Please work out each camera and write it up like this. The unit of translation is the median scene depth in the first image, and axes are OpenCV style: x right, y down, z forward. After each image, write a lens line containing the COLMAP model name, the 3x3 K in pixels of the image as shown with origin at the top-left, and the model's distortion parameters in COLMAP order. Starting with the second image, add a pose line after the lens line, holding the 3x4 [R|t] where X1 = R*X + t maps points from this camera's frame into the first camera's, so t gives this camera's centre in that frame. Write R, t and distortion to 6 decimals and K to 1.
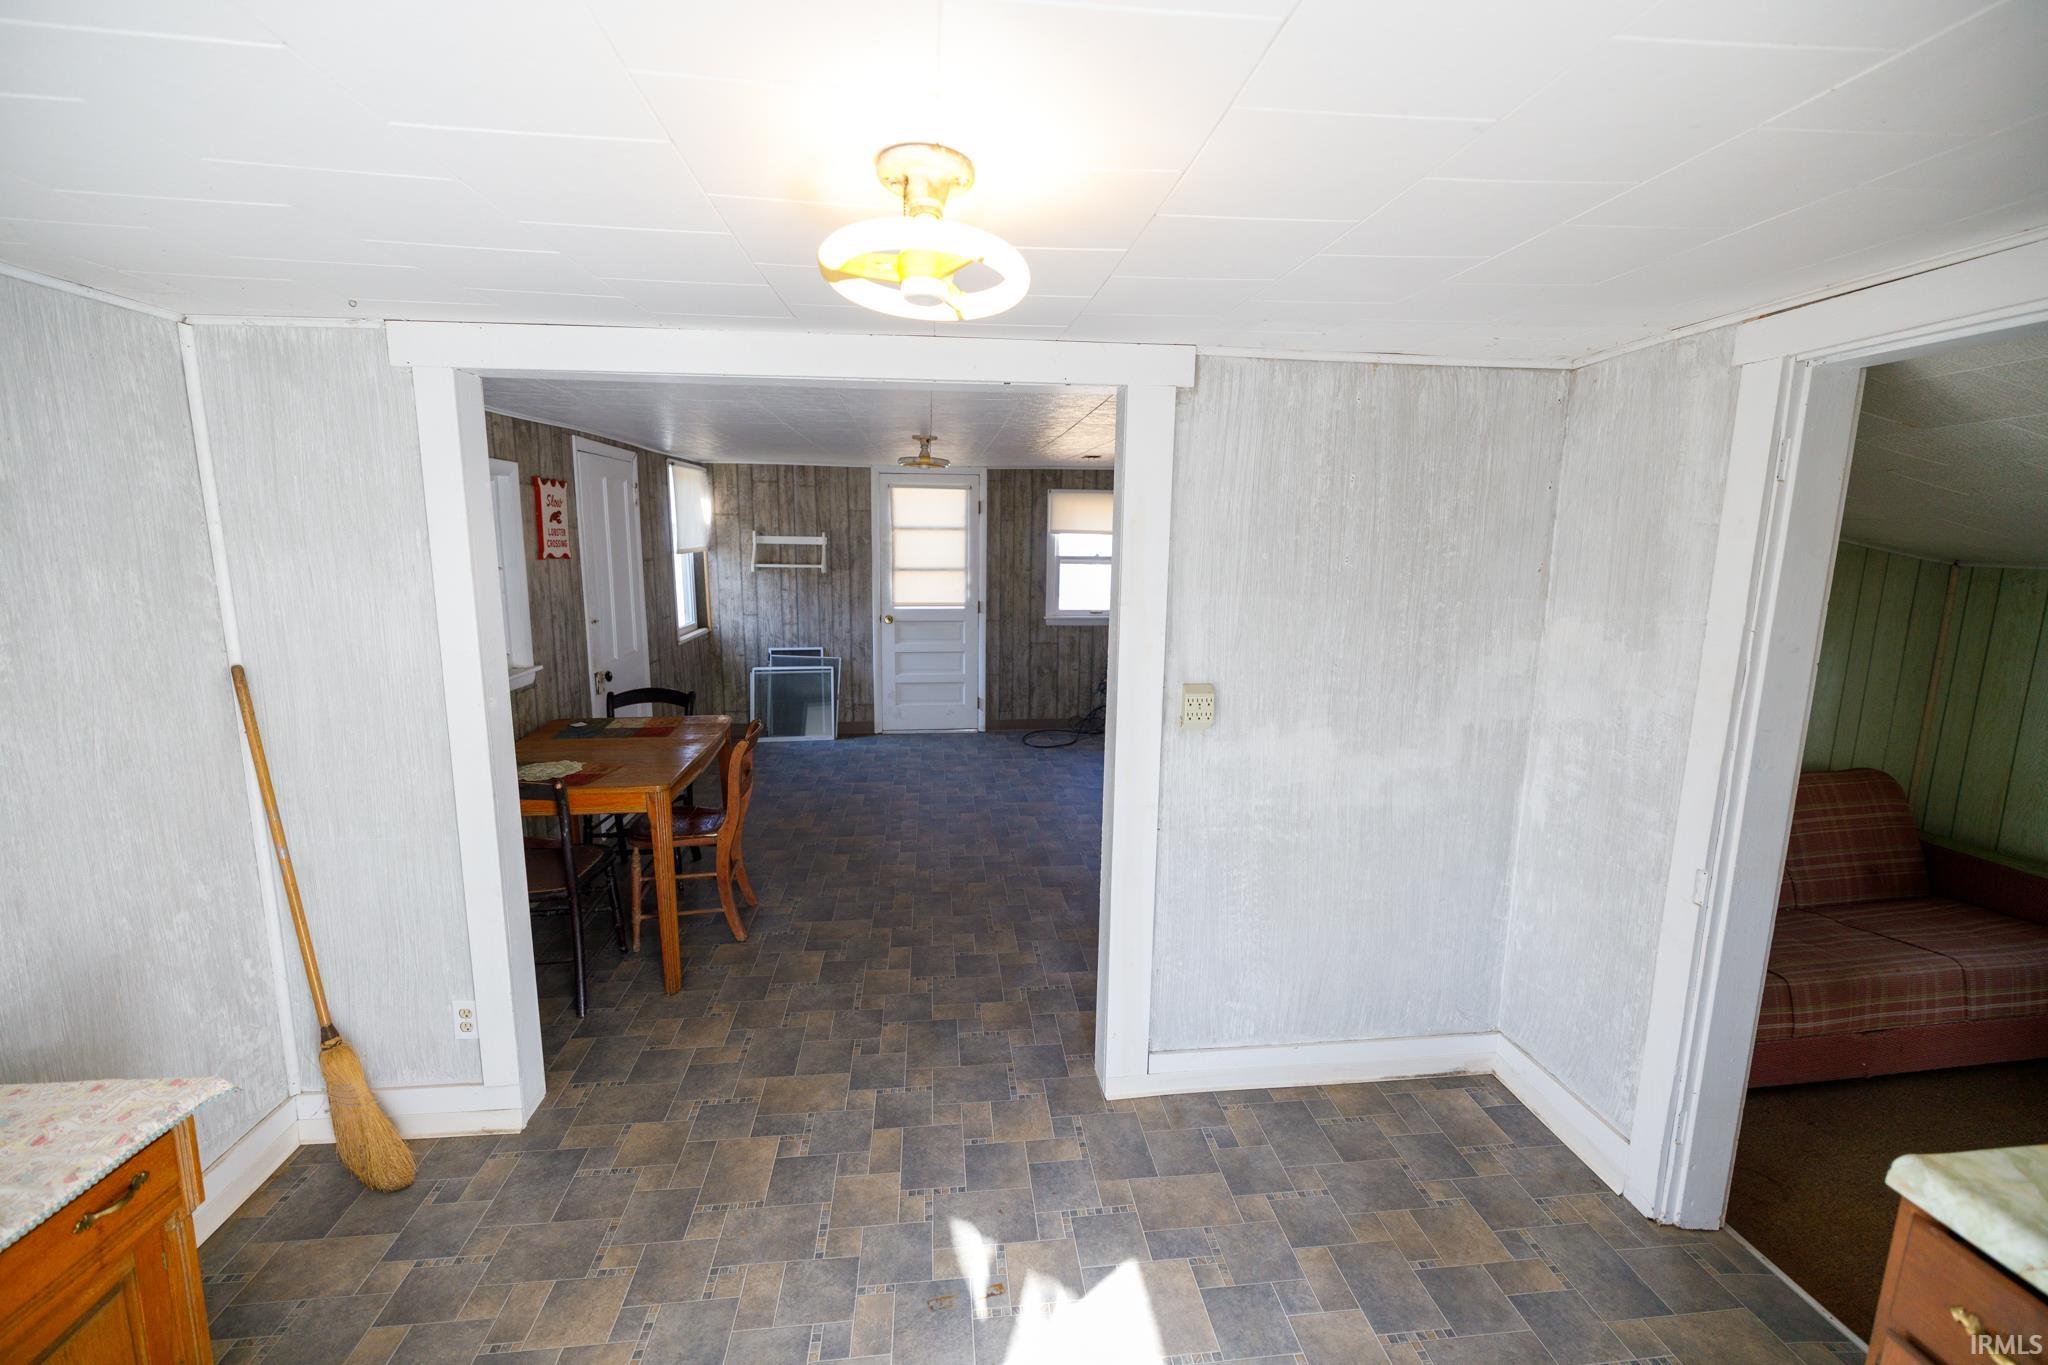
lens RADIAL K [[854.3, 0, 1030.4], [0, 854.3, 682.7], [0, 0, 1]] dist [-0.002054, -0.000261]
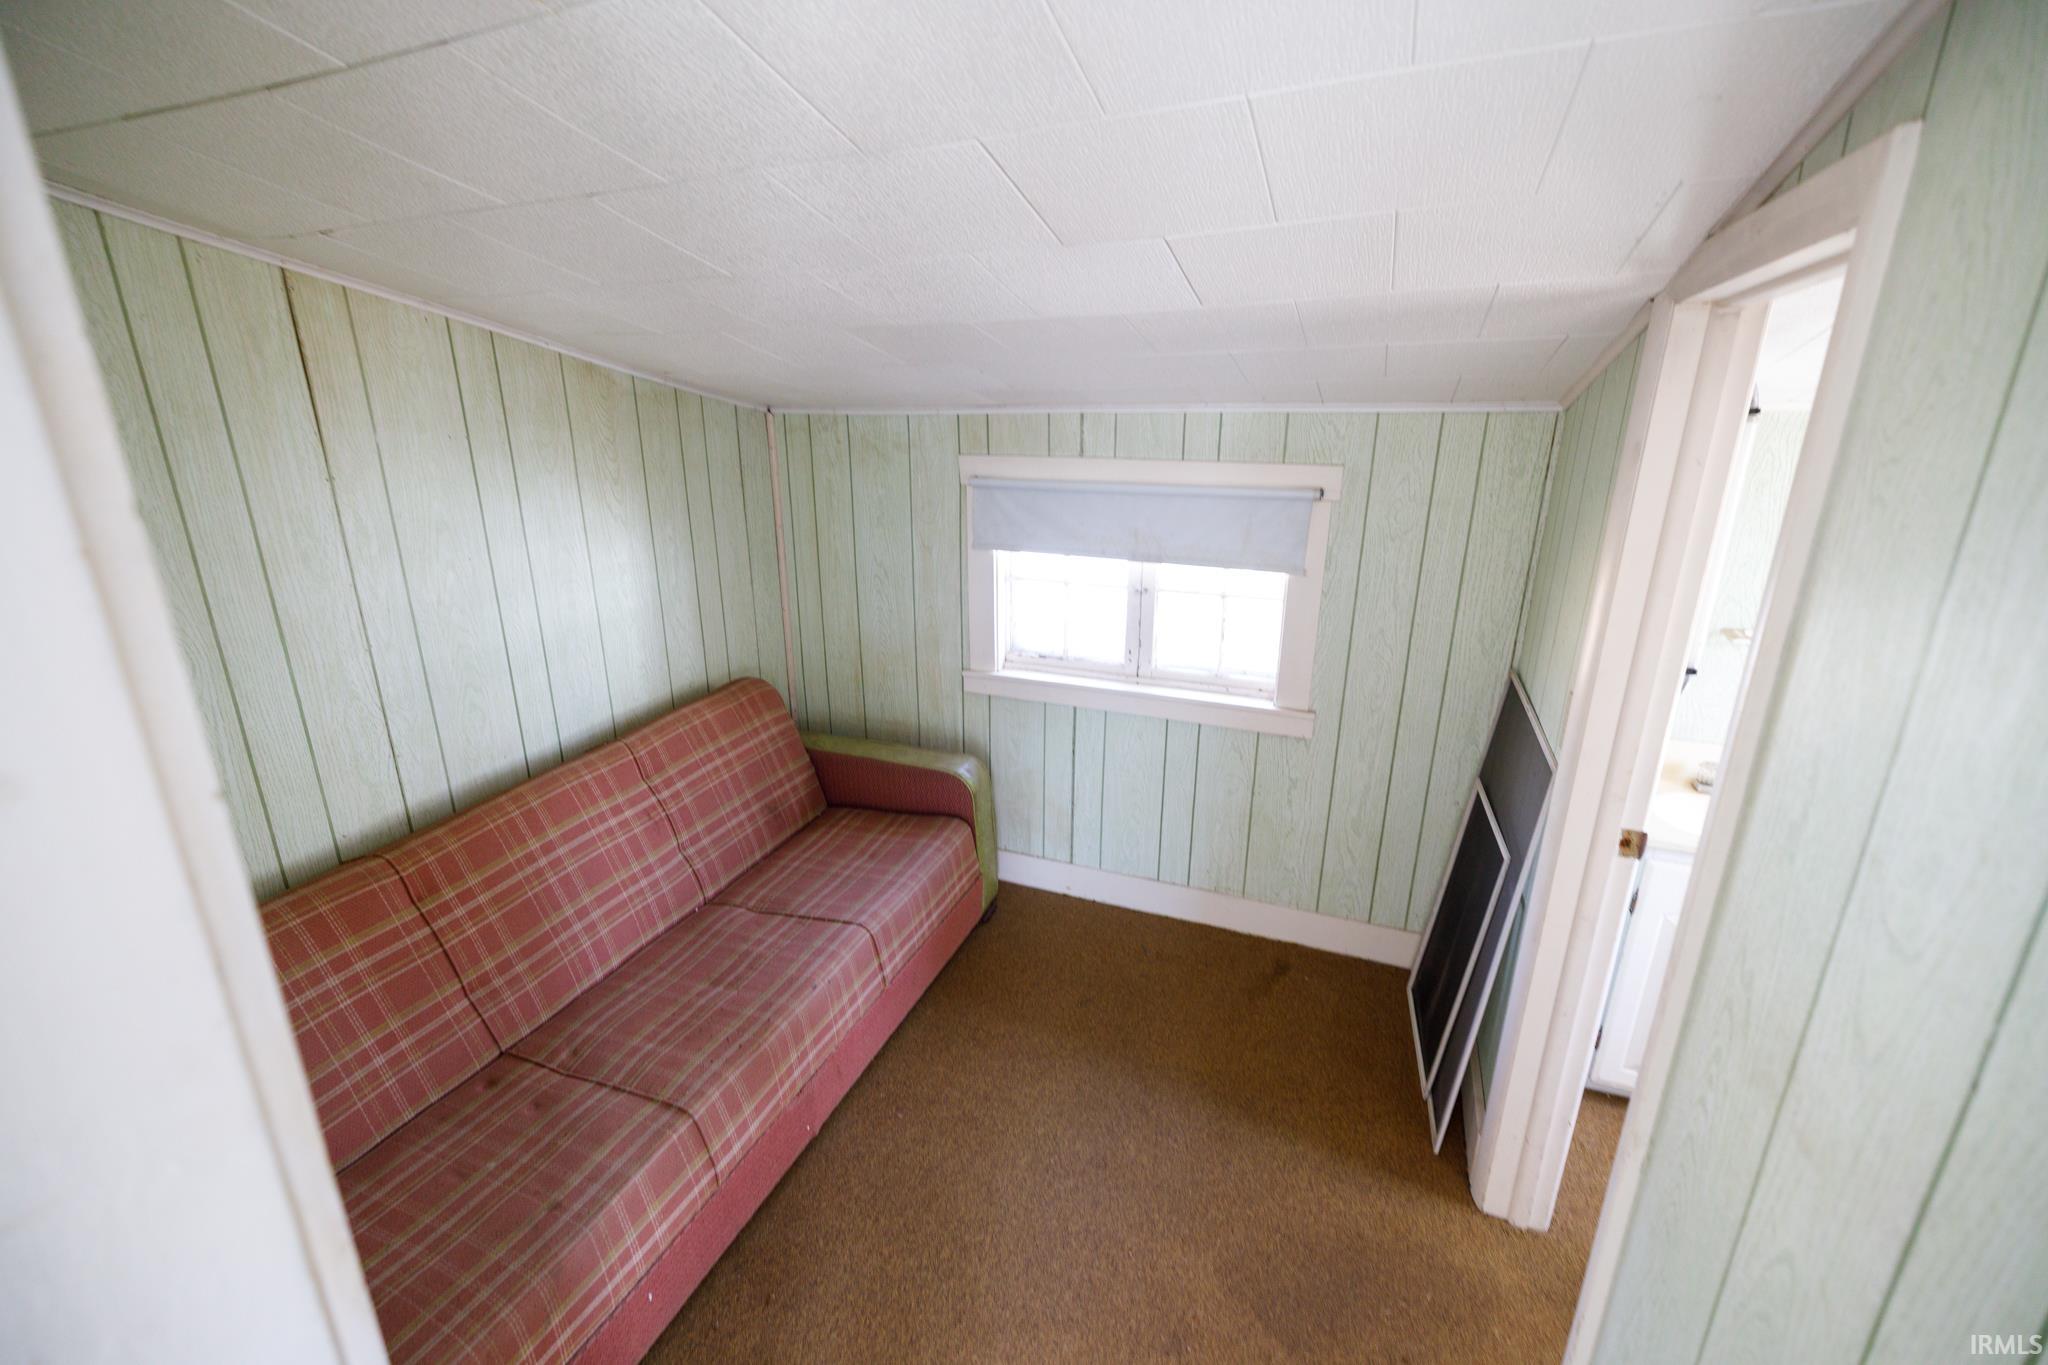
lens RADIAL K [[854.3, 0, 1021.4], [0, 854.3, 683.5], [0, 0, 1]] dist [-0.002054, -0.000261]
pose [[0.484996, -0.270296, 0.831697, 0.467694], [0.145591, 0.962720, 0.227978, -0.039750], [-0.862312, 0.010519, 0.506268, 0.392753]]
